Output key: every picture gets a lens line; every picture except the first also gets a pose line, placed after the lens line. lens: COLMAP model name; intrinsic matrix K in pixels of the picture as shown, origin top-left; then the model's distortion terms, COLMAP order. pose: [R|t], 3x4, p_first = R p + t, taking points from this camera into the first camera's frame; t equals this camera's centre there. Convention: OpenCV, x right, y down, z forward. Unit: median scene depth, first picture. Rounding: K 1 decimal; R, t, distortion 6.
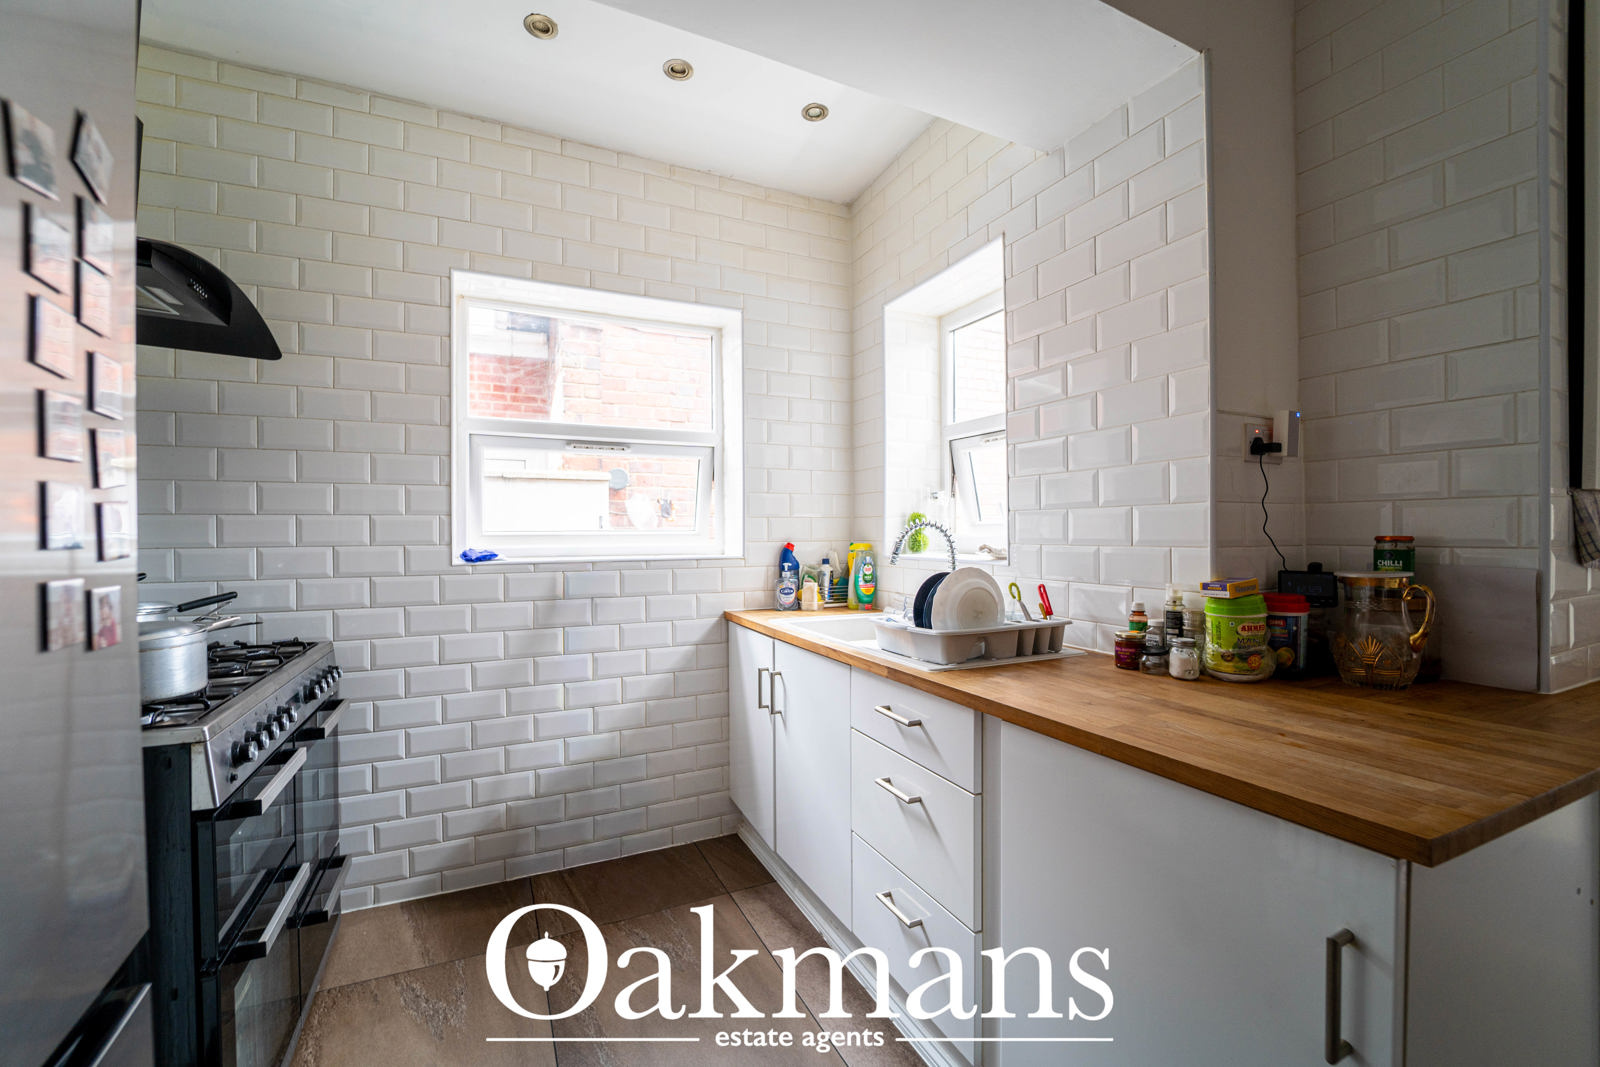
lens RADIAL K [[647.4, 0, 802.4], [0, 647.4, 537.0], [0, 0, 1]] dist [-0.020823, -0.000257]
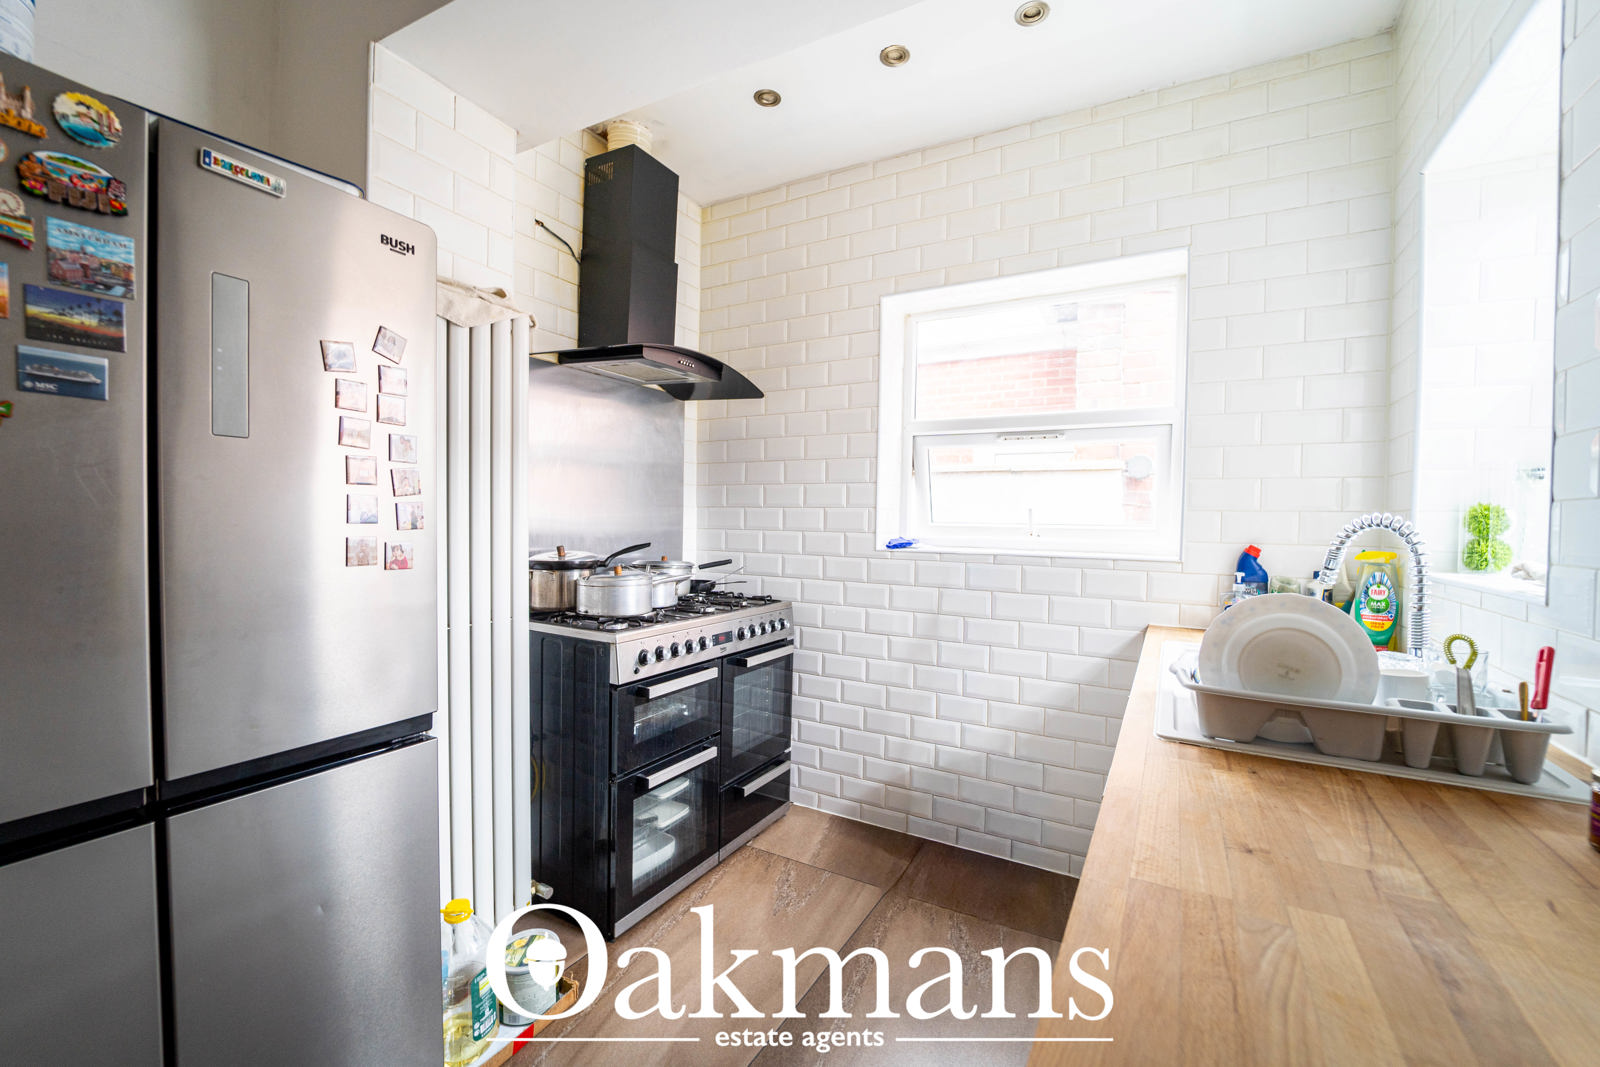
lens RADIAL K [[651.4, 0, 794.4], [0, 651.4, 541.2], [0, 0, 1]] dist [-0.019015, -0.000431]
pose [[0.579248, 0.042564, -0.814039, 0.337380], [-0.027538, 0.999088, 0.032645, -0.007334], [0.814686, 0.003508, 0.579892, 0.184879]]
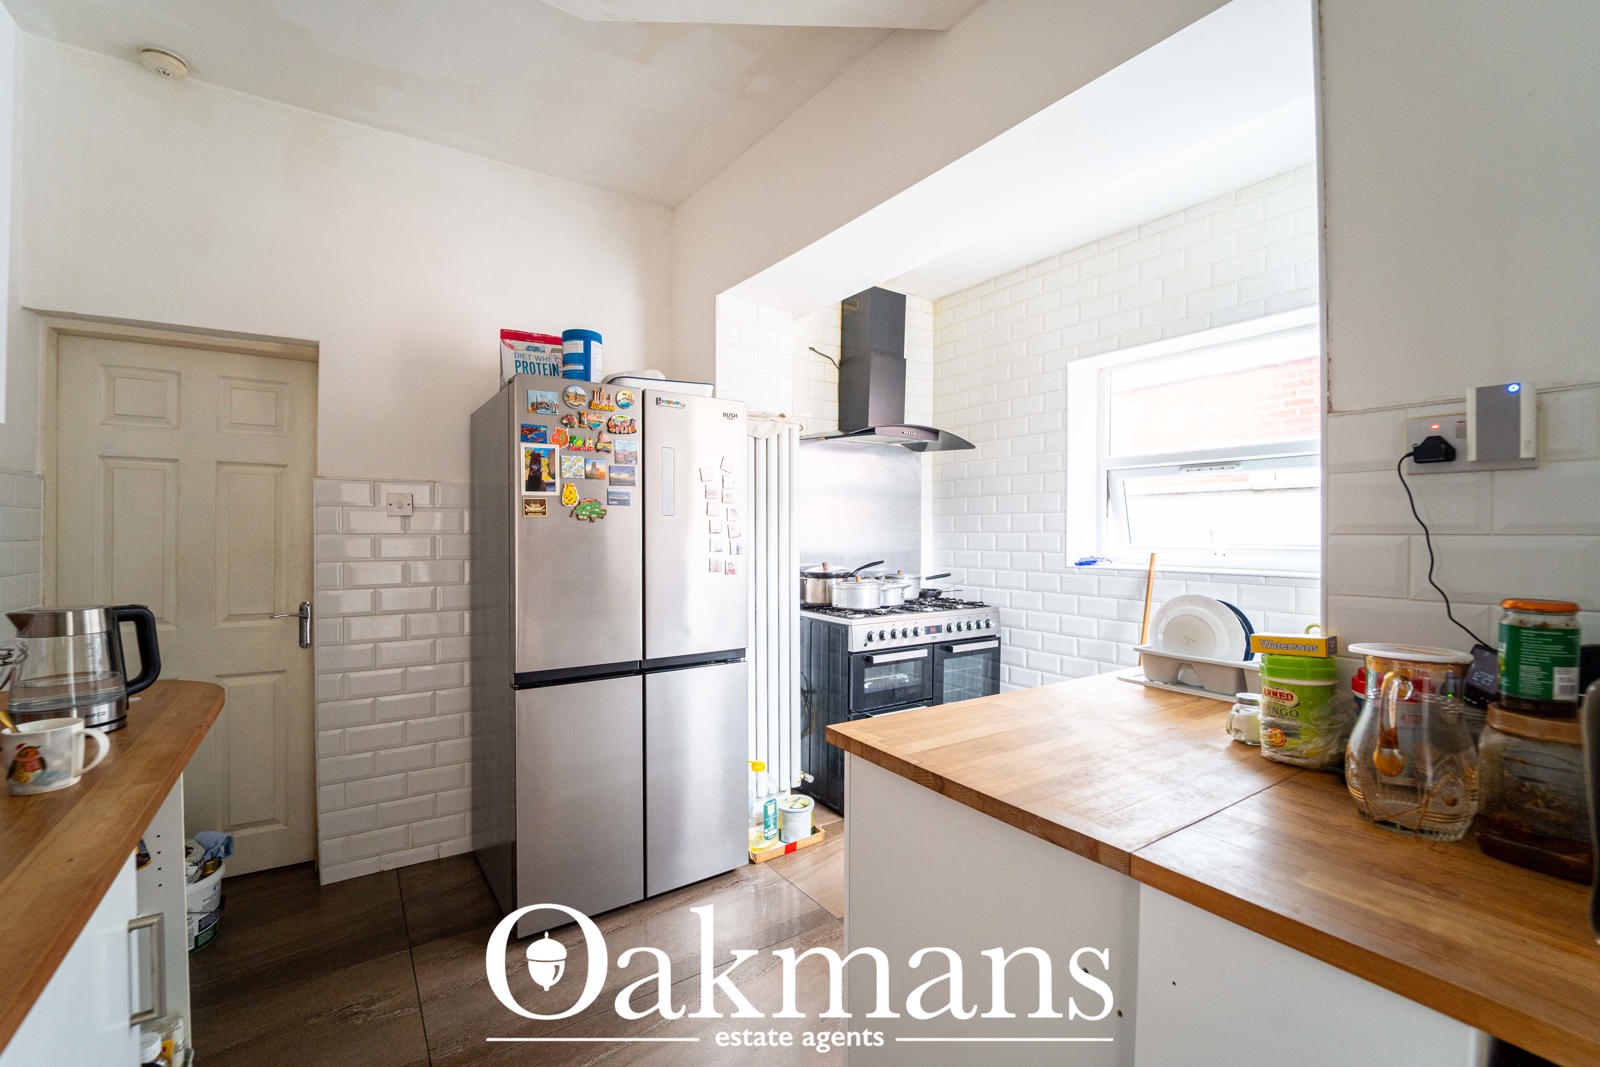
lens RADIAL K [[651.4, 0, 794.4], [0, 651.4, 541.2], [0, 0, 1]] dist [-0.019015, -0.000431]
pose [[0.161991, 0.018482, -0.986619, 0.795777], [-0.011128, 0.999795, 0.016902, -0.031818], [0.986729, 0.008241, 0.162164, 0.157134]]
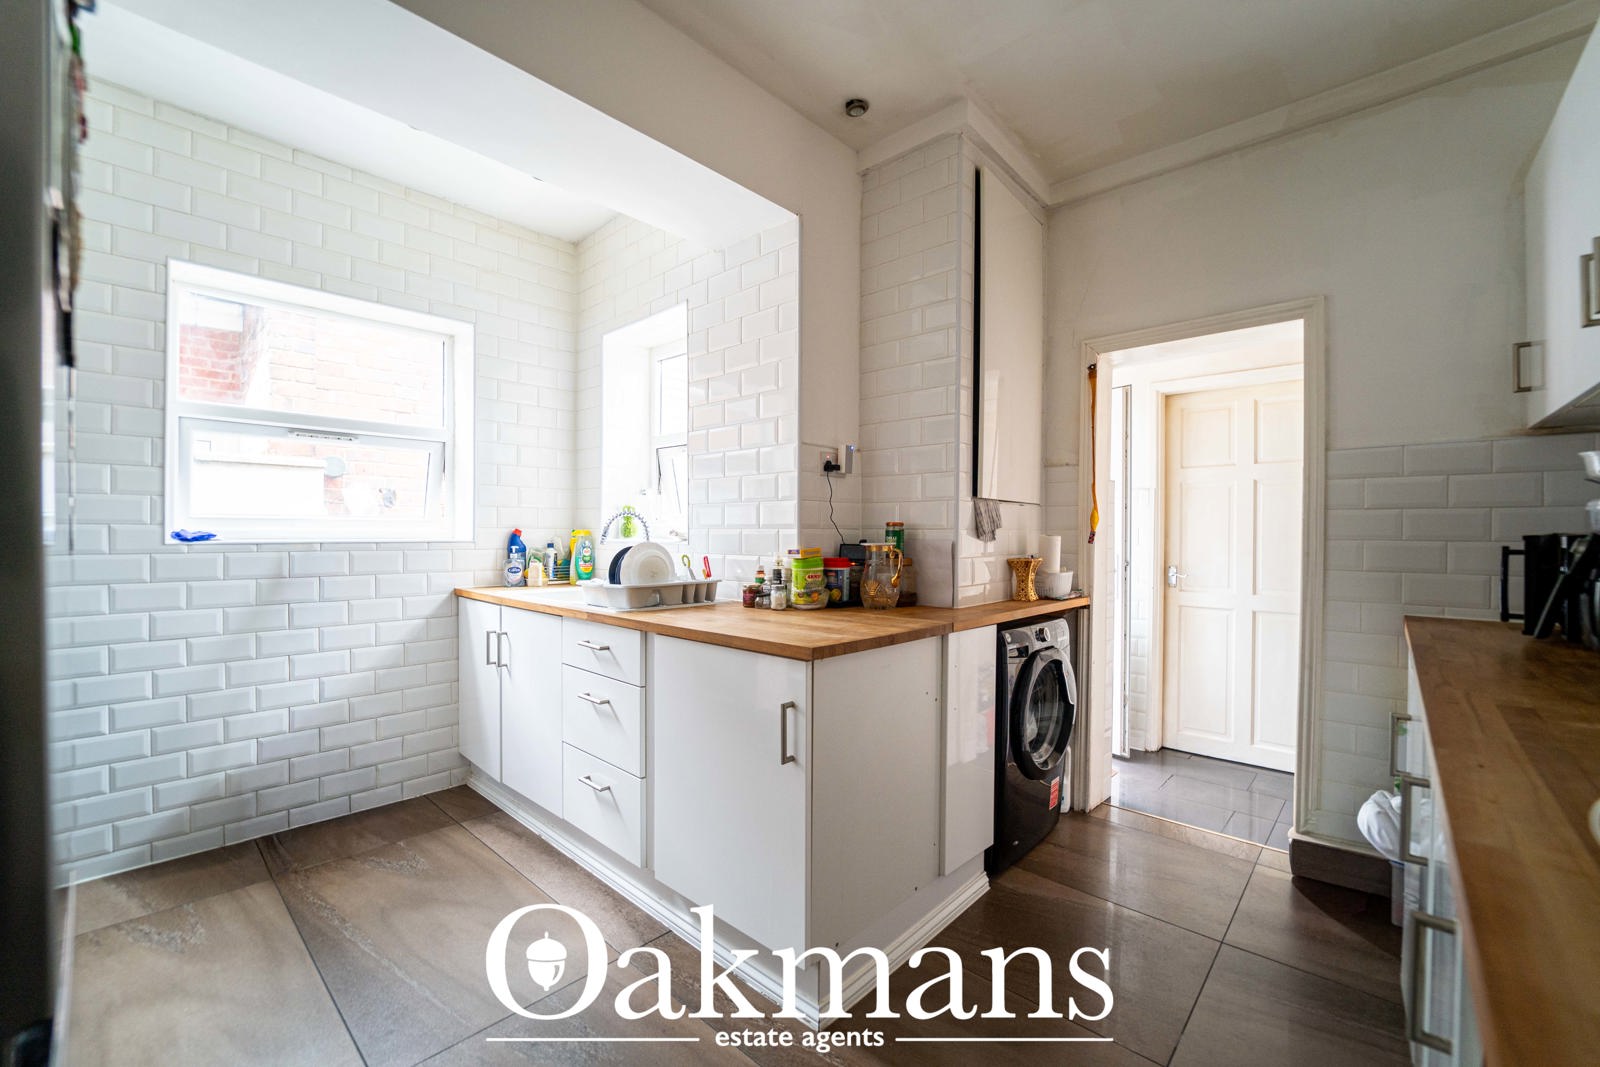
lens RADIAL K [[640.0, 0, 787.4], [0, 640.0, 539.0], [0, 0, 1]] dist [-0.021638, -0.000534]
pose [[0.932795, 0.007258, 0.360333, 0.024829], [-0.008770, 0.999958, 0.002562, 0.023962], [-0.360300, -0.005550, 0.932820, -0.294794]]
